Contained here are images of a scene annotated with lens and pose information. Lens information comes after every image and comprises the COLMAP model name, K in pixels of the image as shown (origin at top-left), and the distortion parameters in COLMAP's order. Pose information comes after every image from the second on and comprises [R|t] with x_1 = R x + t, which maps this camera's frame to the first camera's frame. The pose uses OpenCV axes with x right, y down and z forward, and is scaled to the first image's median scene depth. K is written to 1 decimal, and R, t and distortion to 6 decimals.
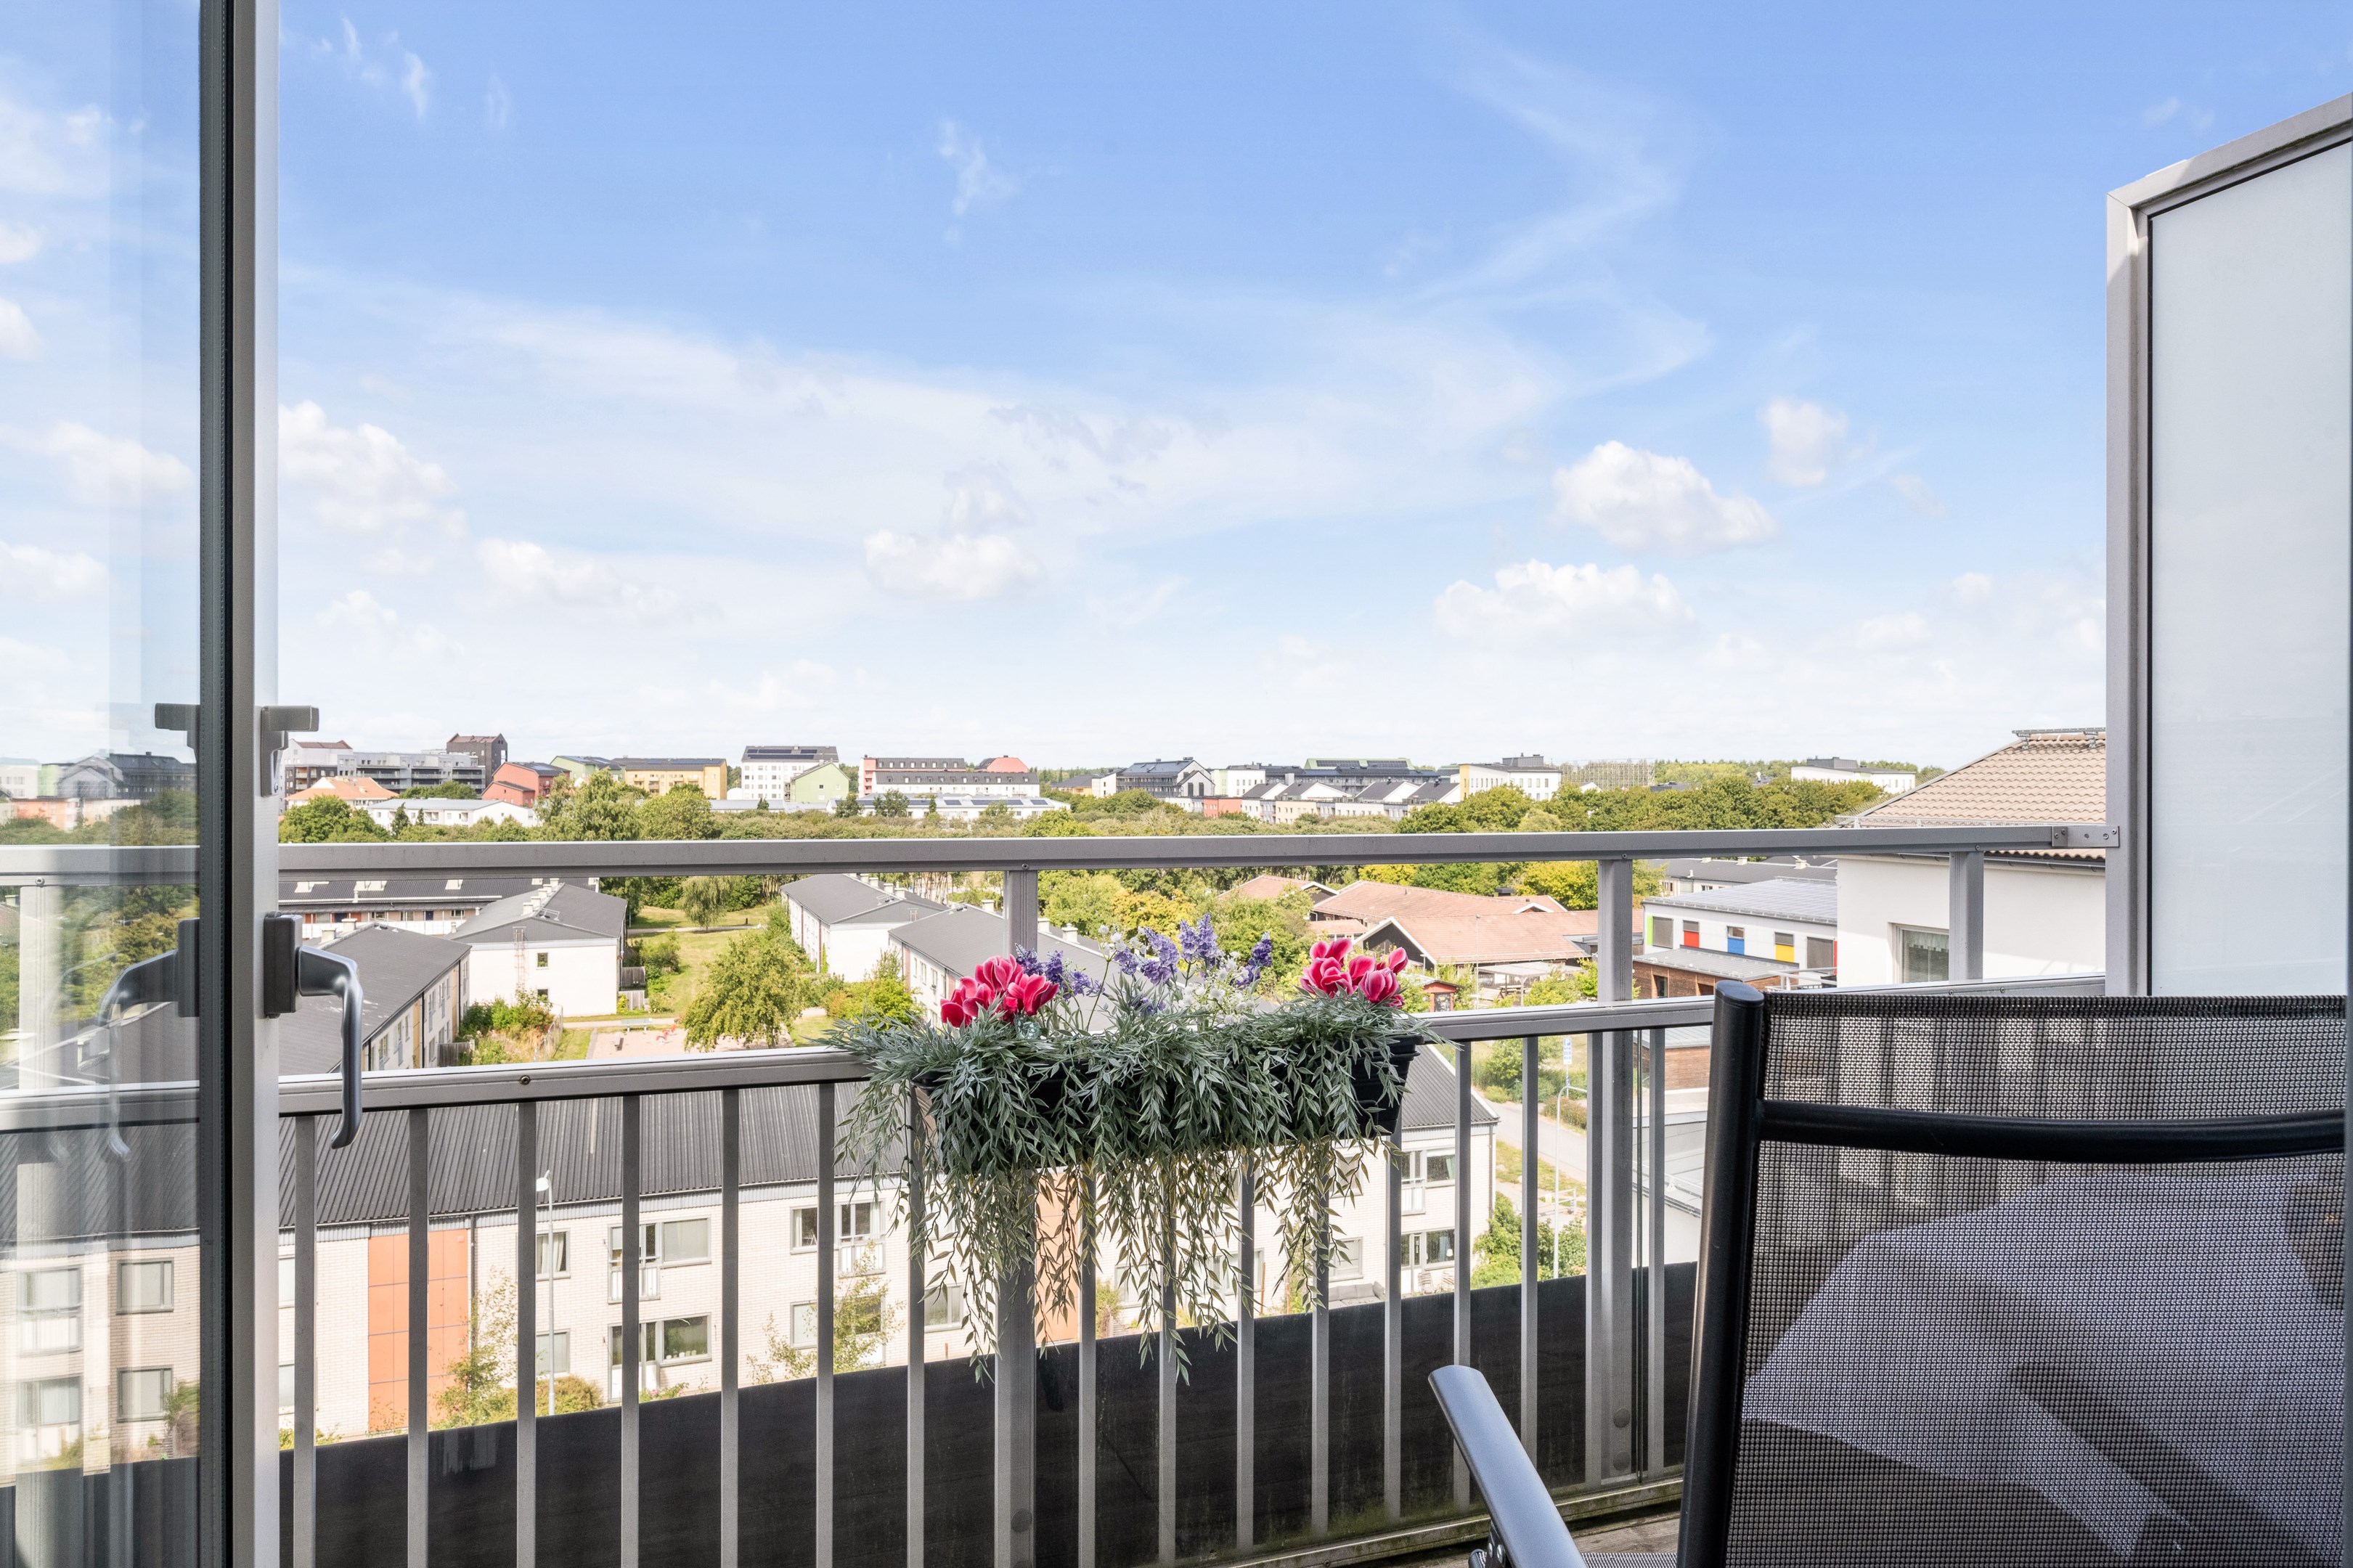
lens RADIAL K [[1466.4, 0, 1173.5], [0, 1466.4, 779.9], [0, 0, 1]] dist [-0.002463, 0.003194]
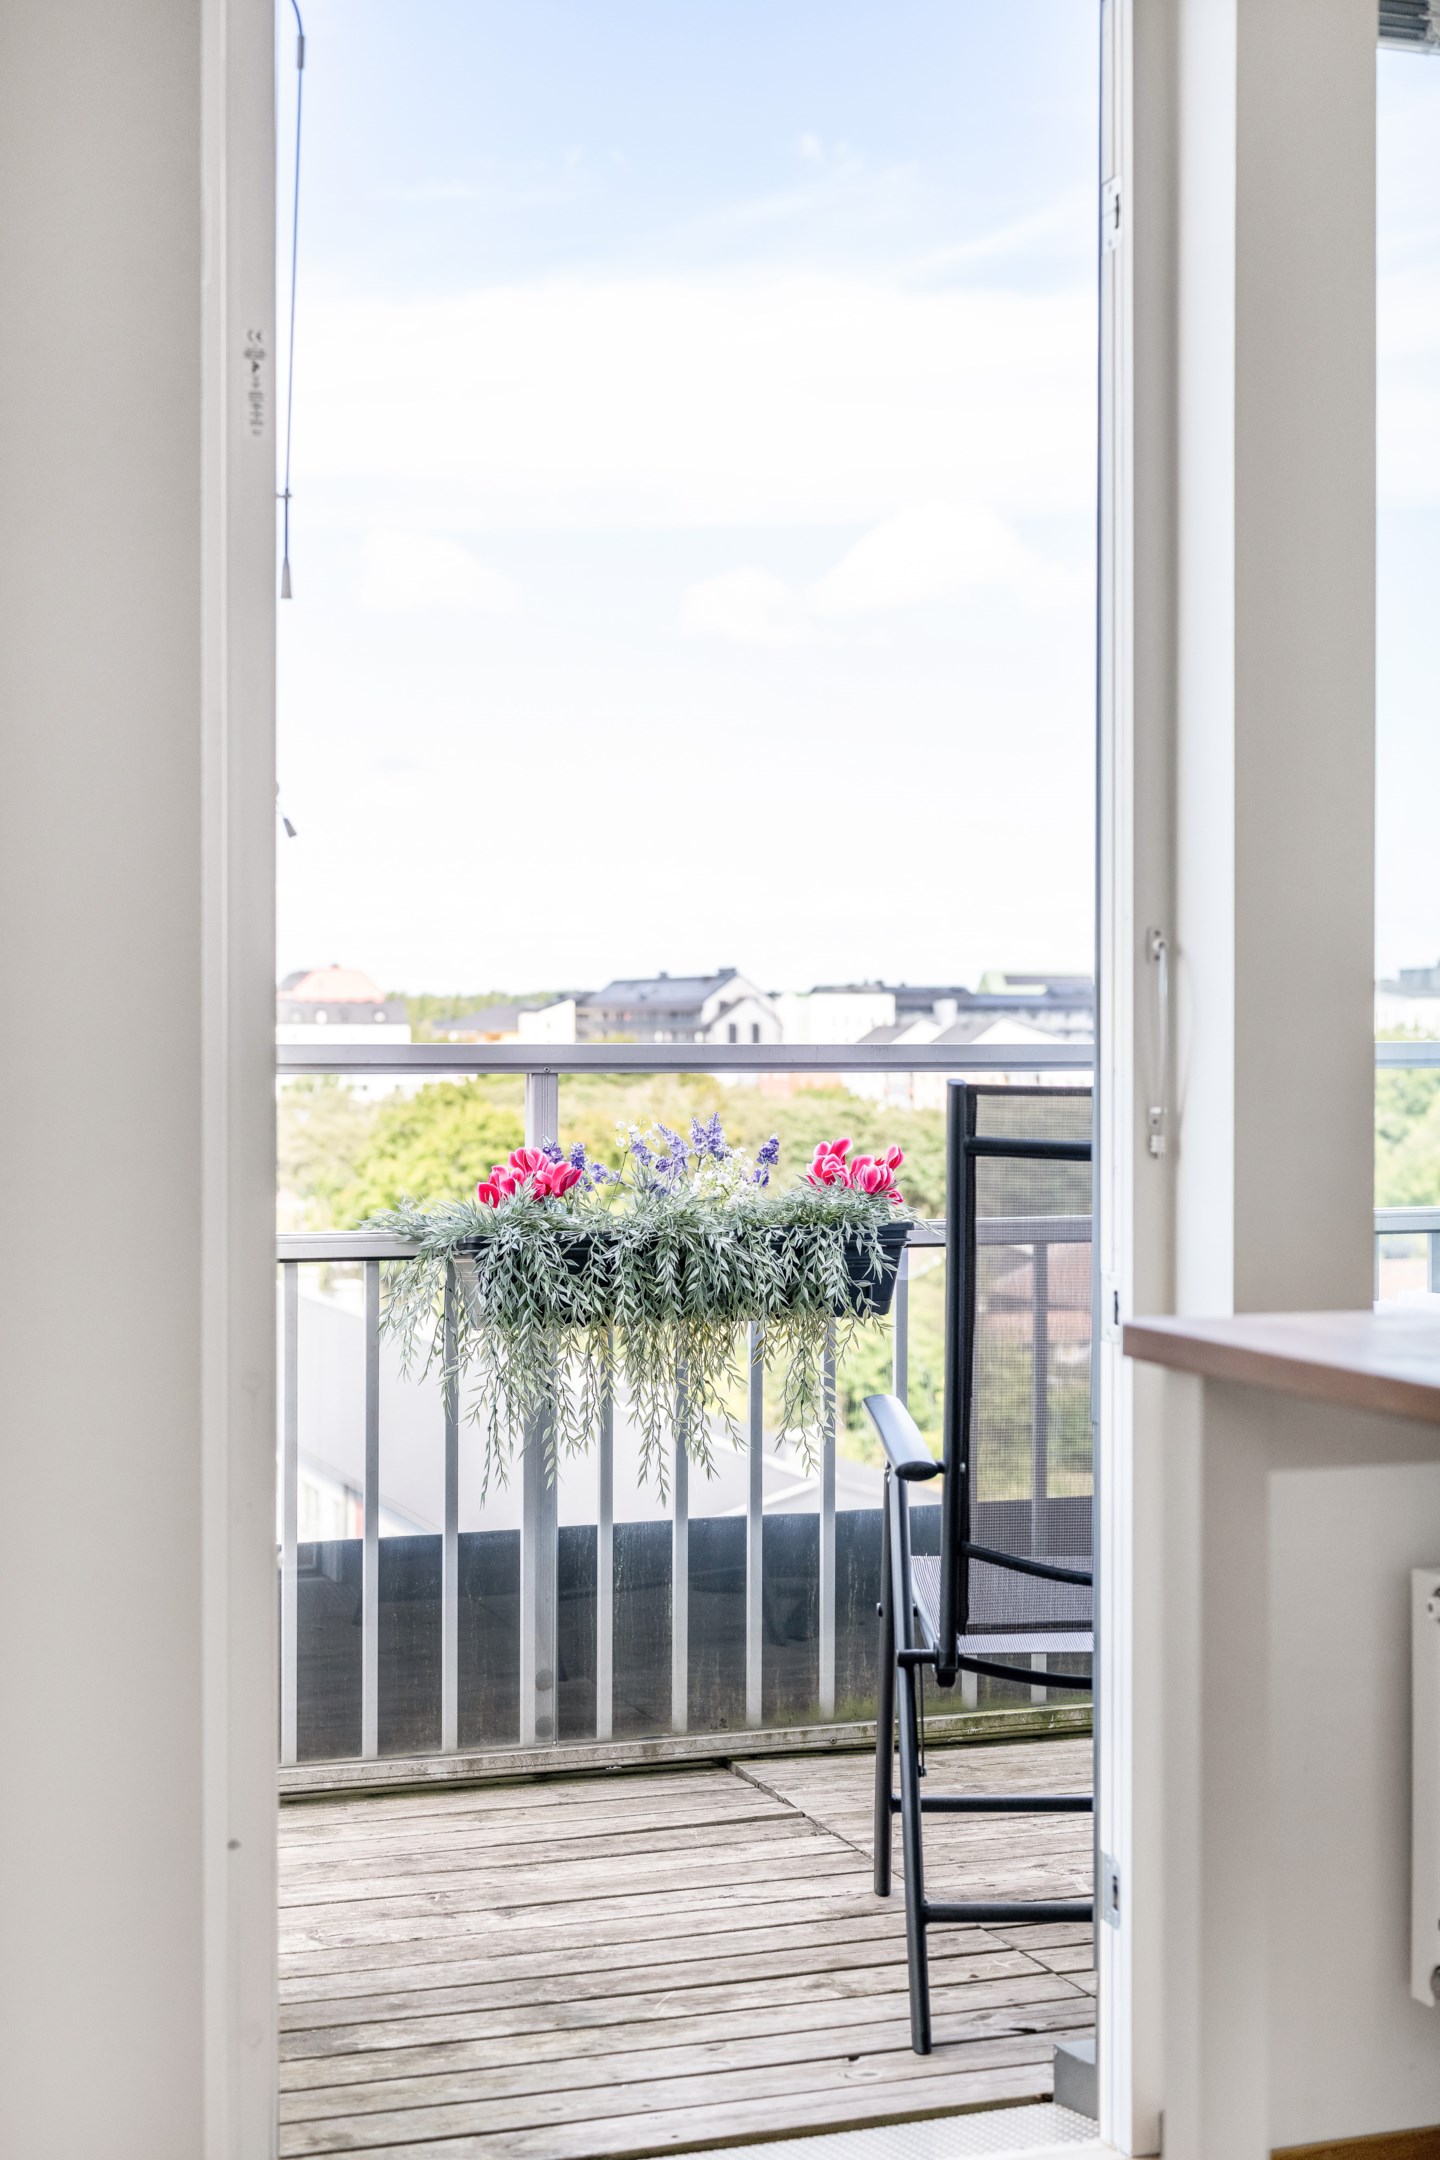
lens RADIAL K [[3138.1, 0, 726.5], [0, 3138.1, 1081.8], [0, 0, 1]] dist [-0.001233, 0.000000]
pose [[0.999952, 0.000244, 0.009795, 0.008325], [-0.000451, 0.999775, 0.021185, 0.021440], [-0.009788, -0.021188, 0.999728, -1.407620]]
